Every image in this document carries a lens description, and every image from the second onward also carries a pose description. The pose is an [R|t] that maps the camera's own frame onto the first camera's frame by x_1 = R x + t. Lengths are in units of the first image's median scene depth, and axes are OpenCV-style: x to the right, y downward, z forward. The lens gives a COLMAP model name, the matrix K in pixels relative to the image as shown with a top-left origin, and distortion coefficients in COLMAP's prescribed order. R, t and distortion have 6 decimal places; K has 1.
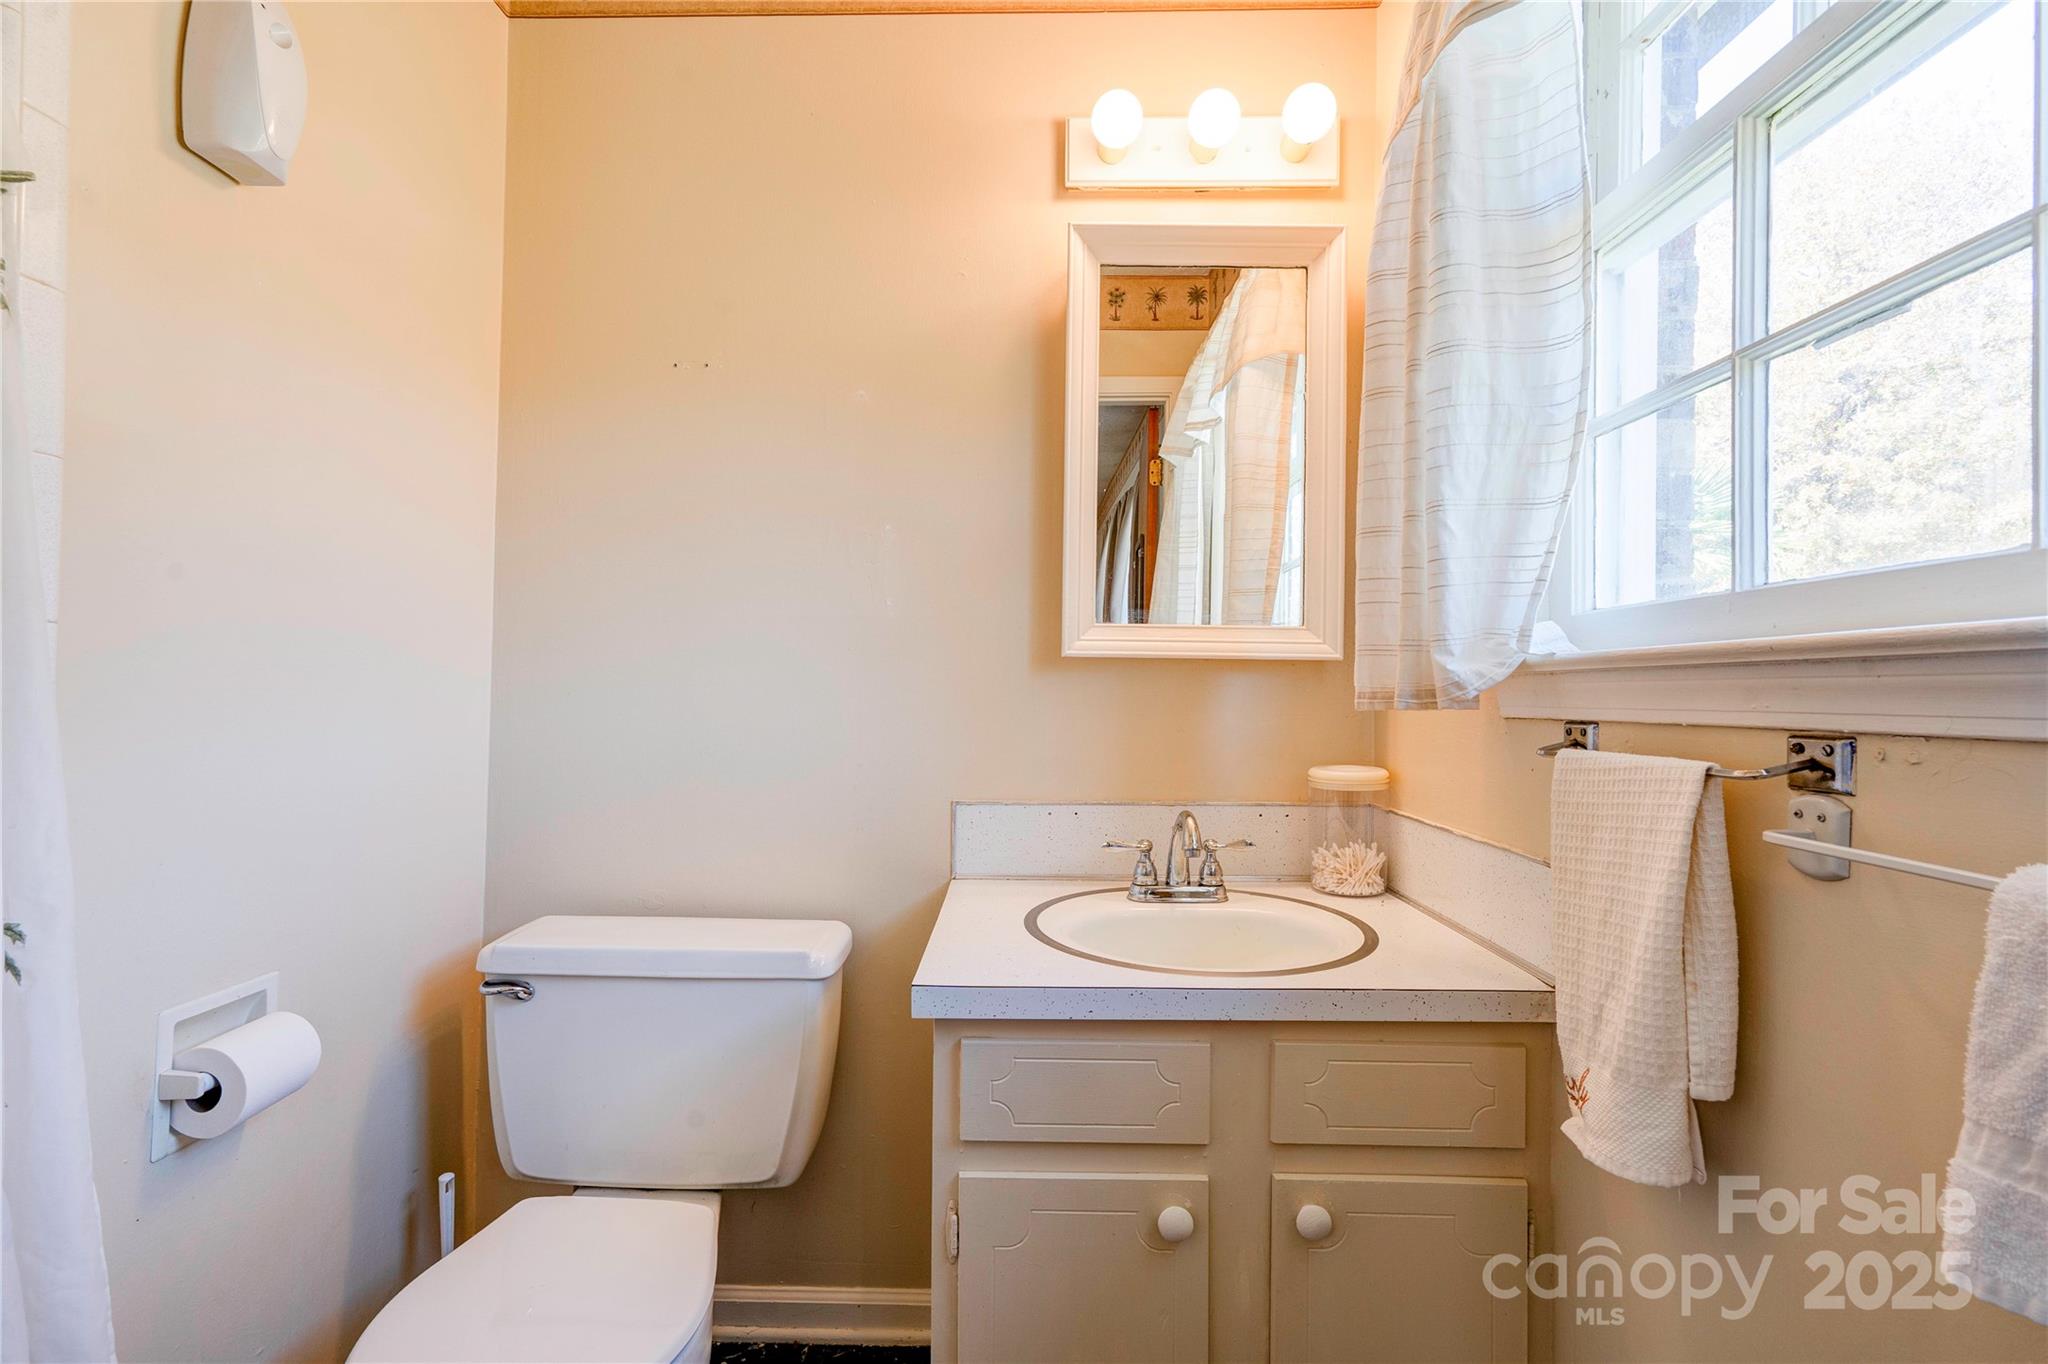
lens RADIAL K [[963.9, 0, 1013.8], [0, 963.9, 680.7], [0, 0, 1]] dist [-0.007383, 0.017770]
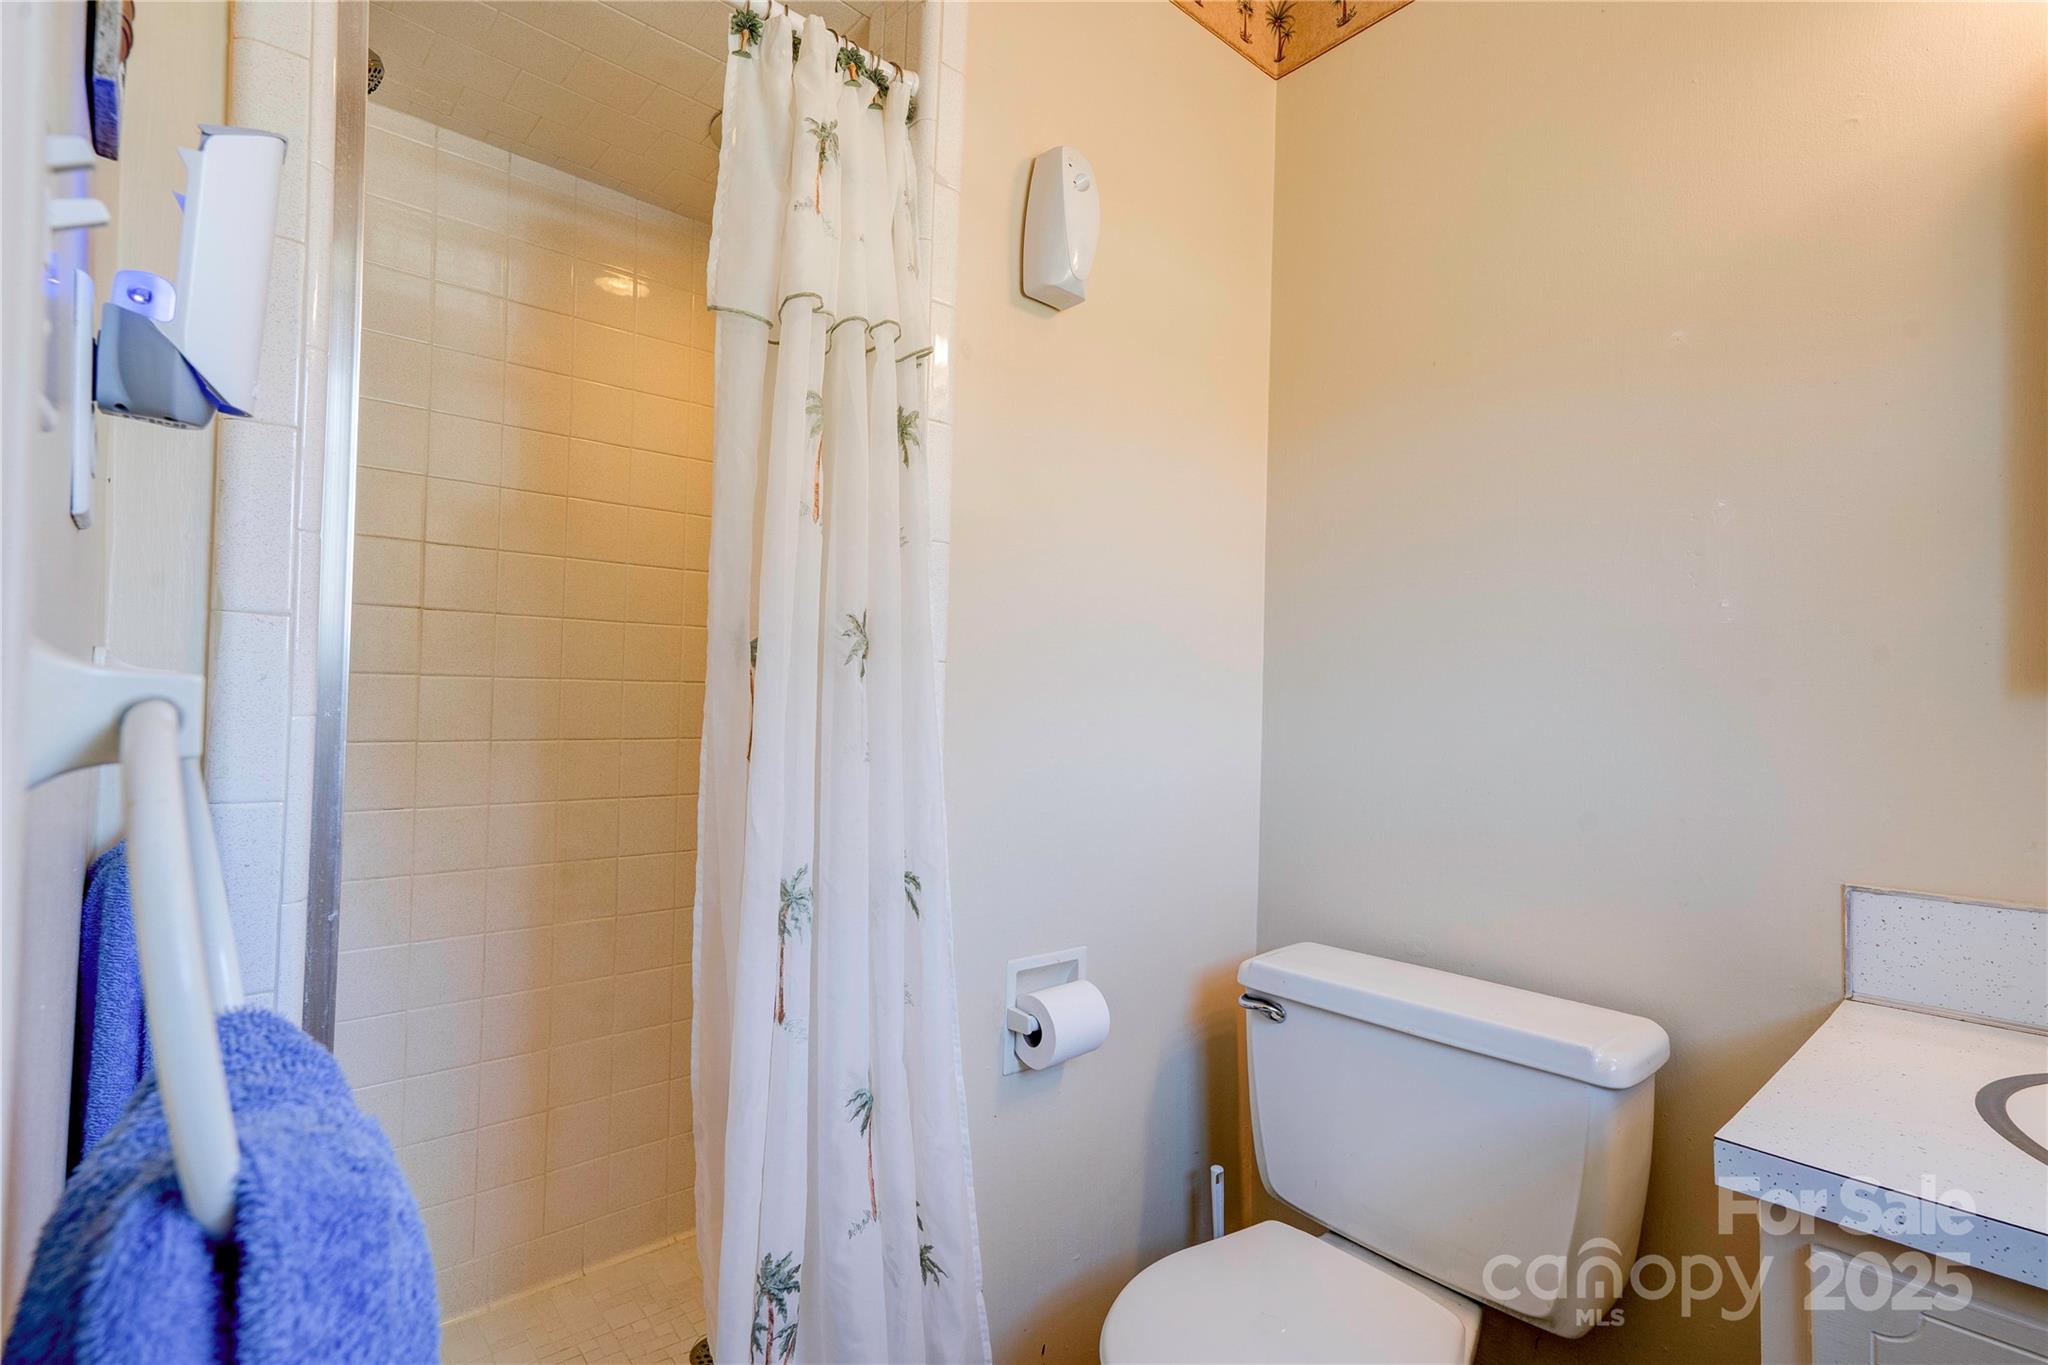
lens RADIAL K [[963.9, 0, 1013.8], [0, 963.9, 681.2], [0, 0, 1]] dist [-0.007383, 0.017770]
pose [[0.666498, -0.015893, -0.745337, 0.070095], [-0.007117, 0.999592, -0.027679, 0.002999], [0.745473, 0.023752, 0.666113, 0.107907]]
